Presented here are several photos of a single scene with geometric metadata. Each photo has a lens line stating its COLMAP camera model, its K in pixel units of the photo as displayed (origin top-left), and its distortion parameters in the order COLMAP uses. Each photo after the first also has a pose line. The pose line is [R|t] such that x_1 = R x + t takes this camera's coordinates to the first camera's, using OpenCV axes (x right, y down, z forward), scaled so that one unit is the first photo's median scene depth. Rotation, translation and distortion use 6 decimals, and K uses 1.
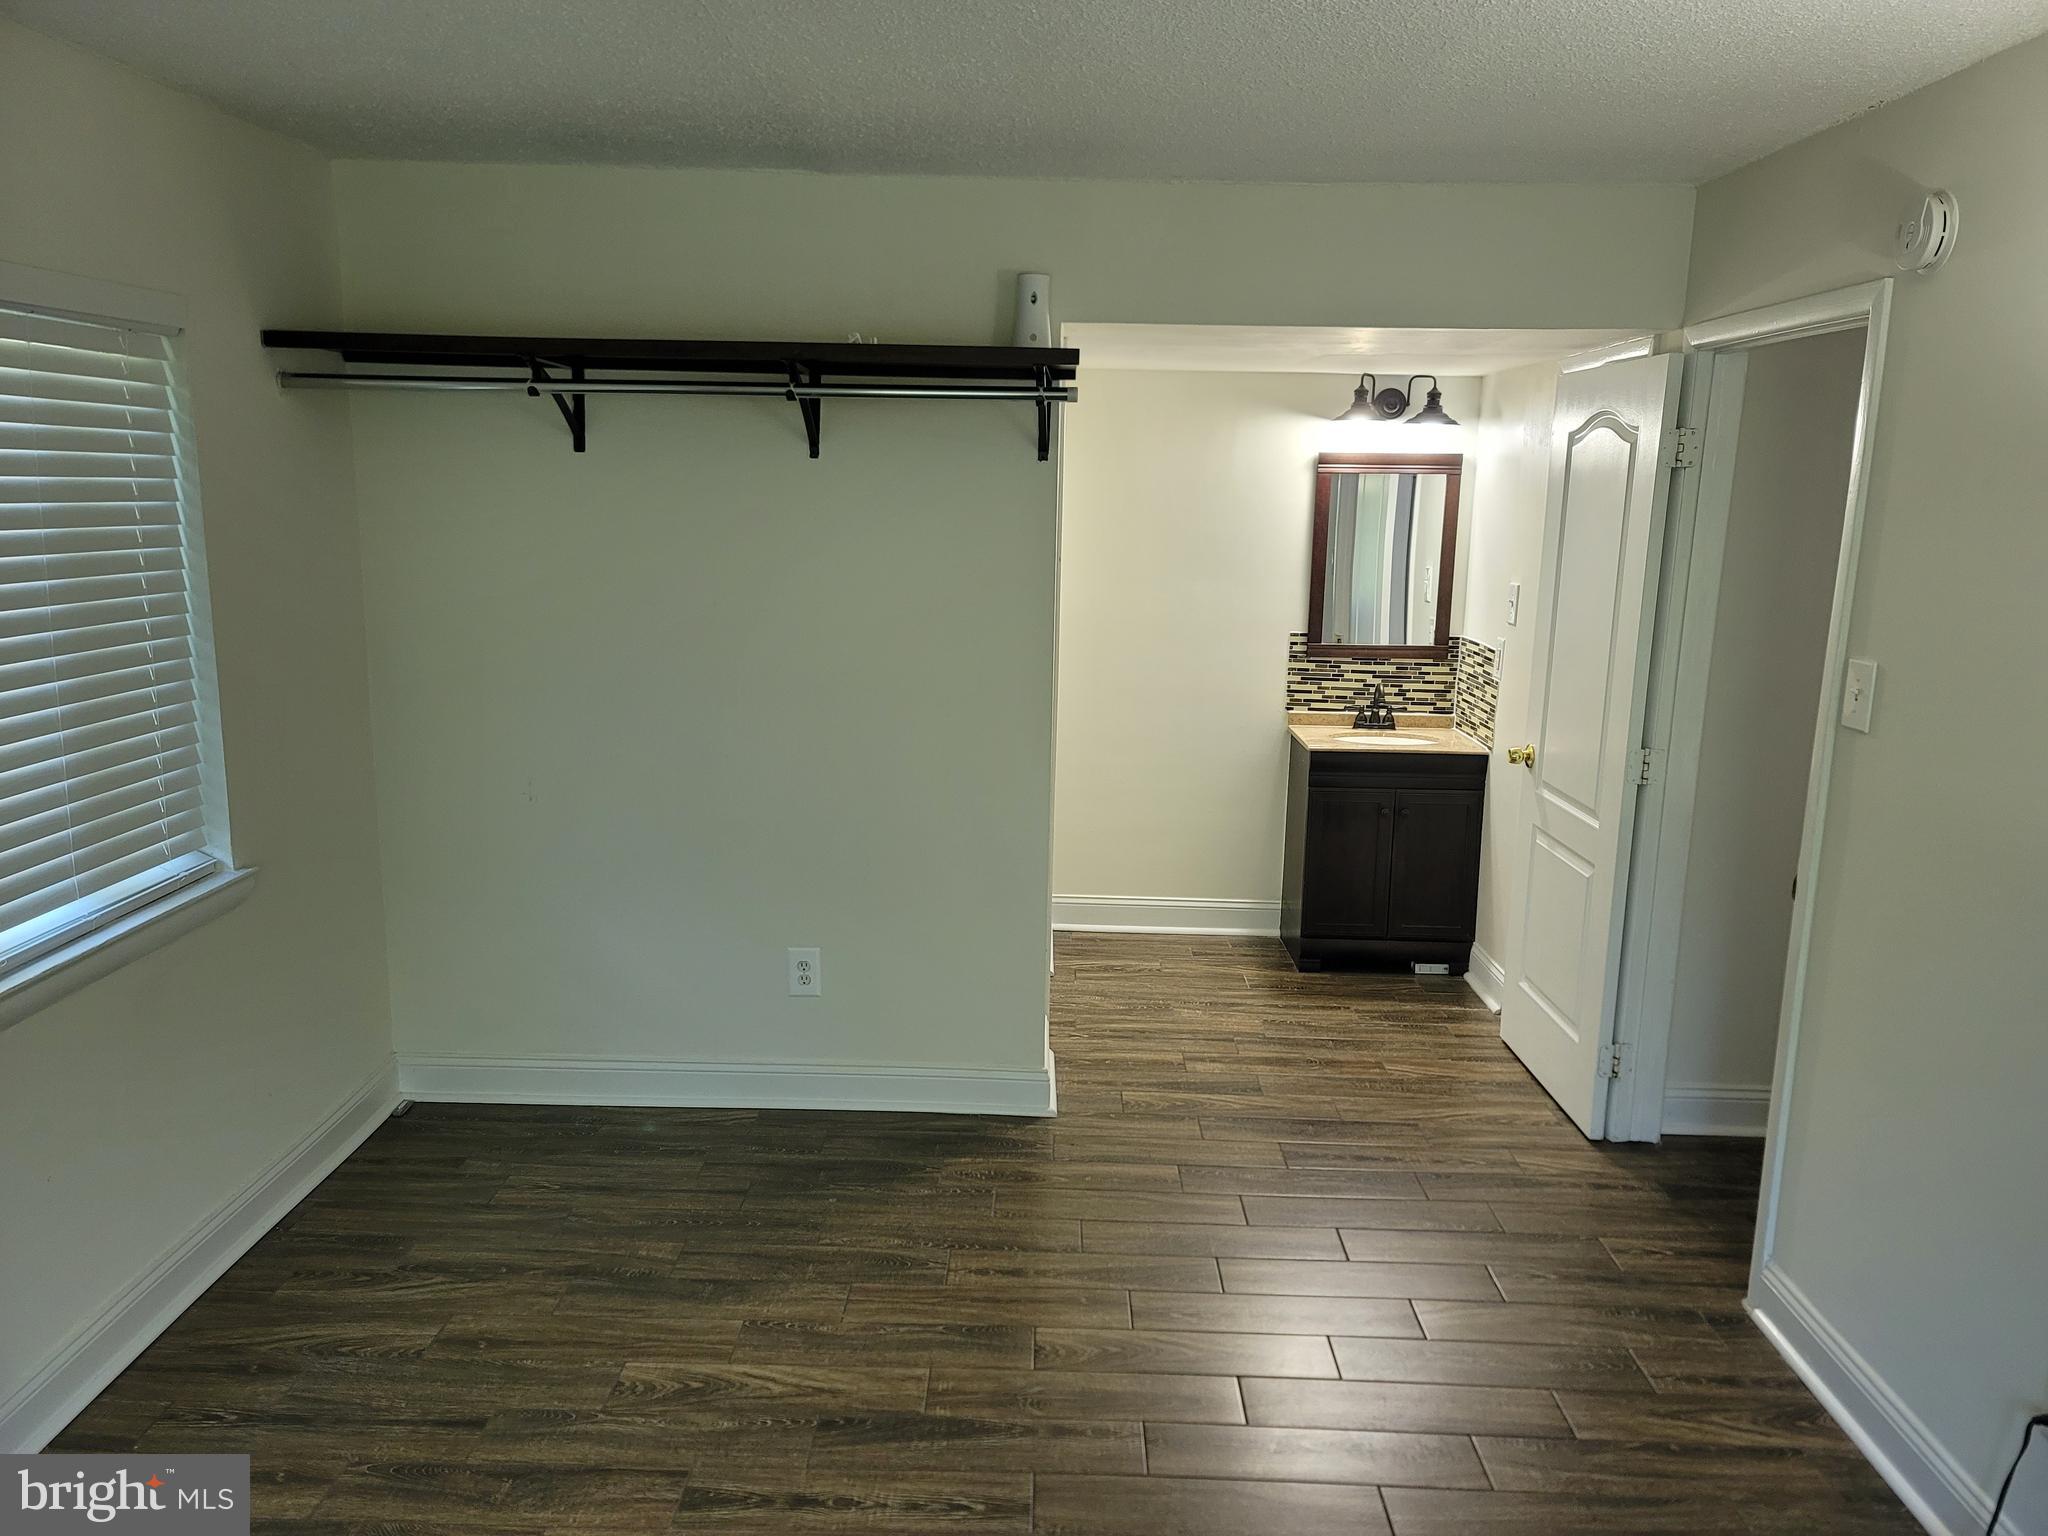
lens RADIAL K [[1499.3, 0, 1024.0], [0, 1499.3, 768.0], [0, 0, 1]] dist [0.099289, -0.078475]
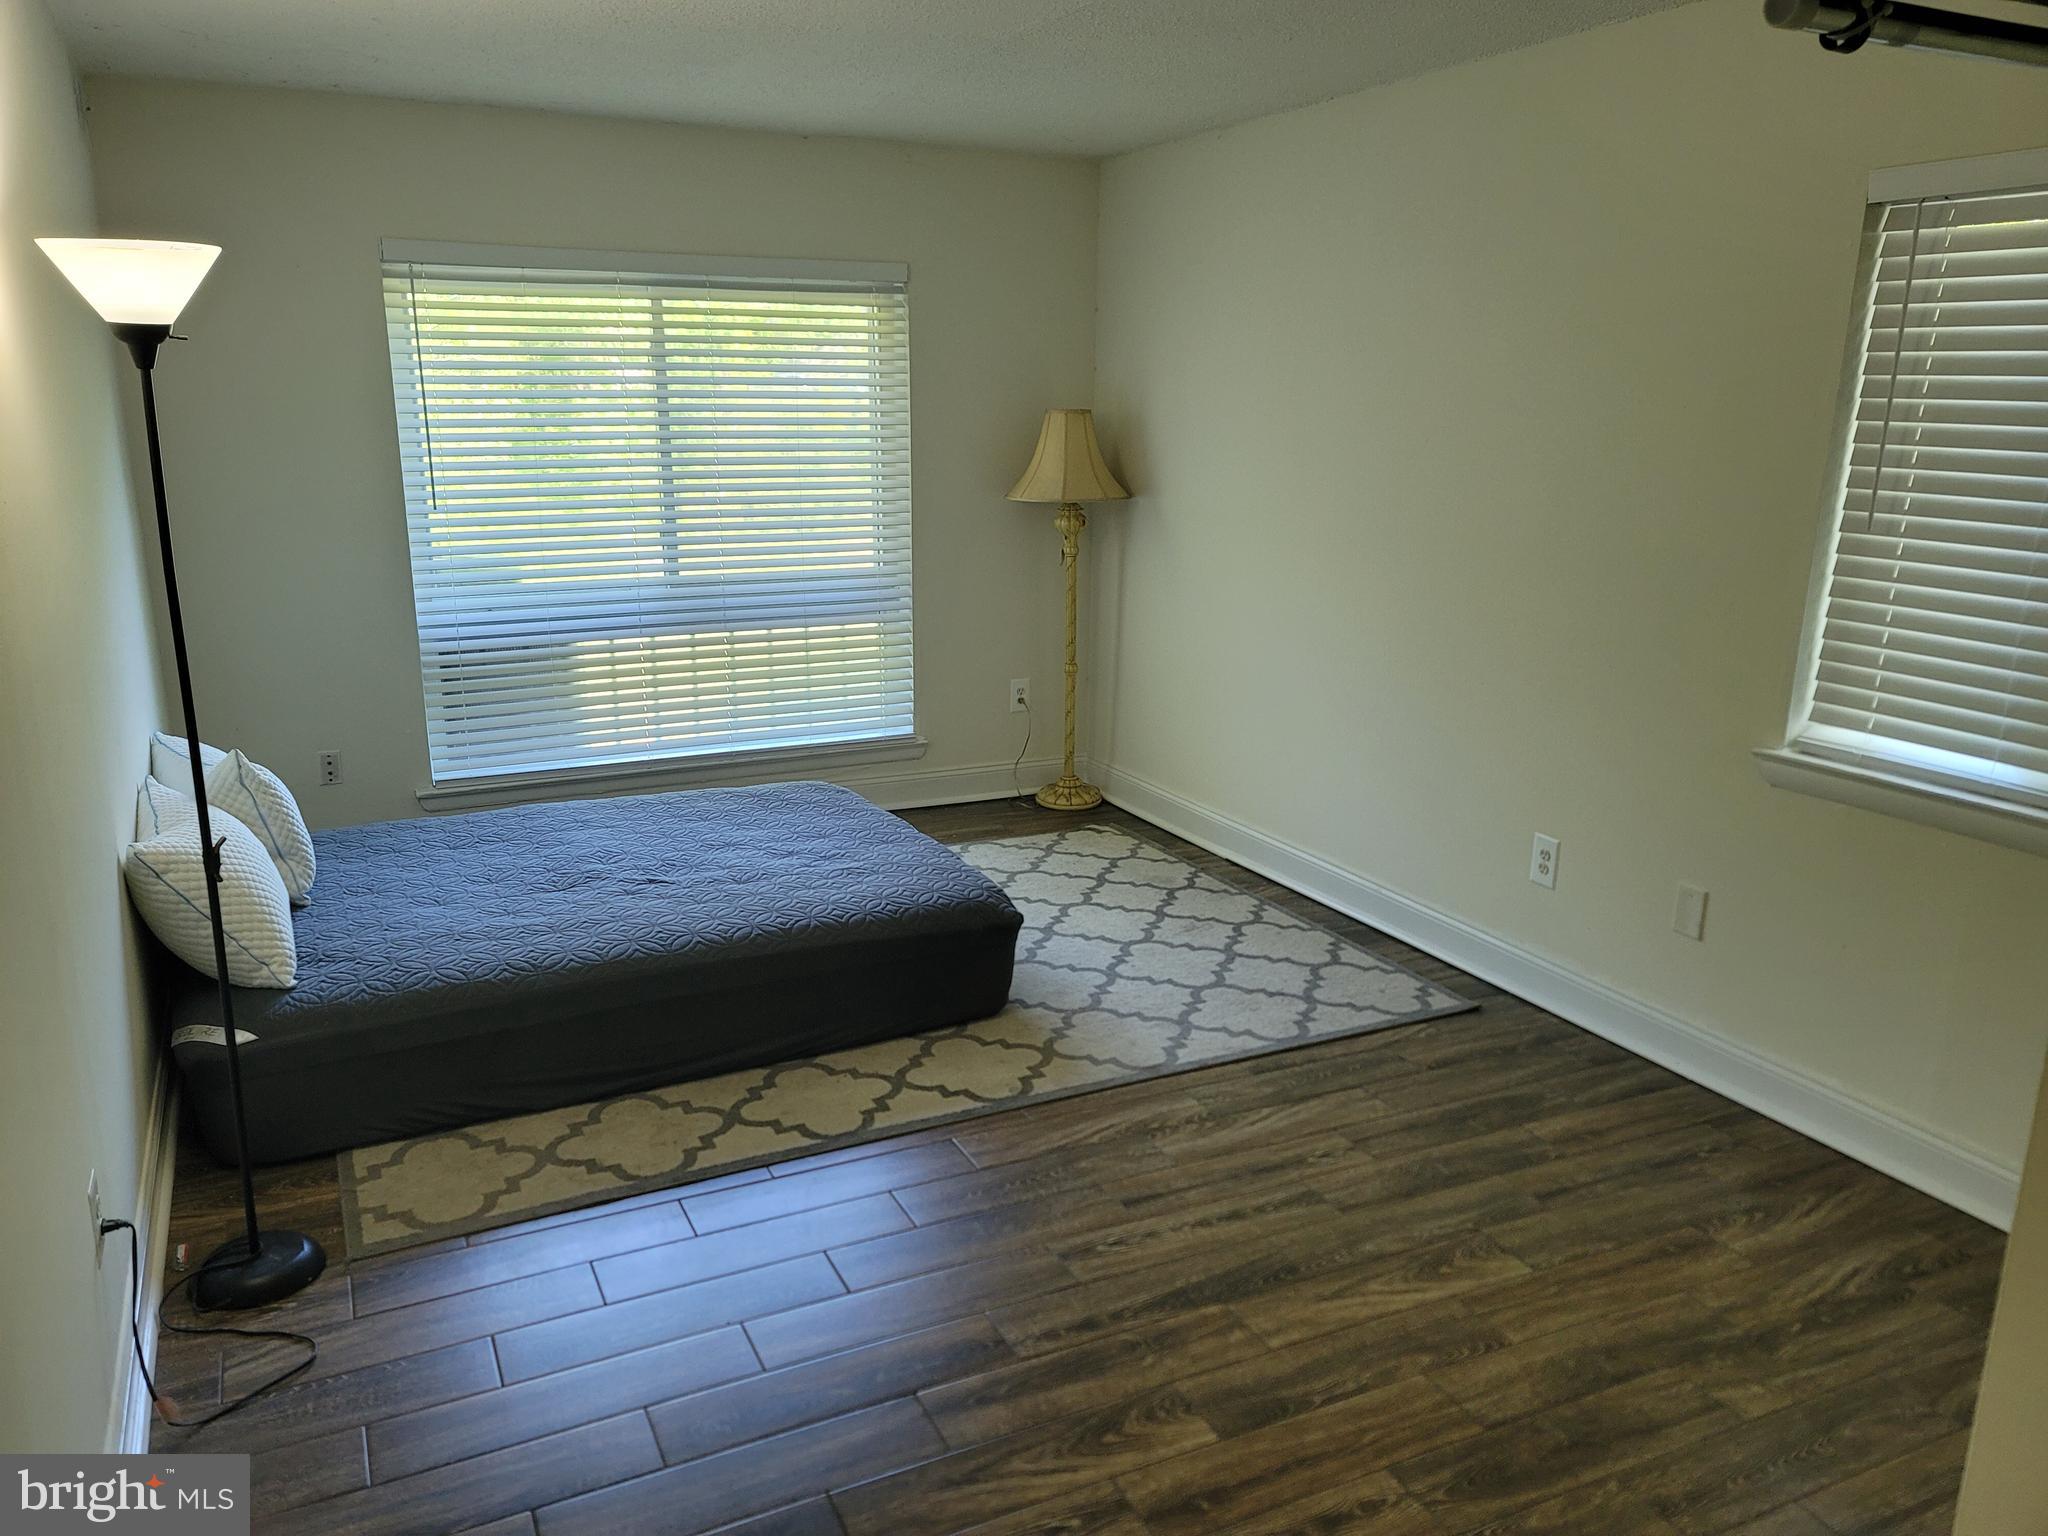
lens RADIAL K [[1499.3, 0, 1024.0], [0, 1499.3, 768.0], [0, 0, 1]] dist [0.099289, -0.078475]
pose [[-0.888070, 0.084994, -0.451782, 0.437125], [-0.116750, 0.908838, 0.400477, -0.248413], [0.444635, 0.408398, -0.797189, 1.510369]]
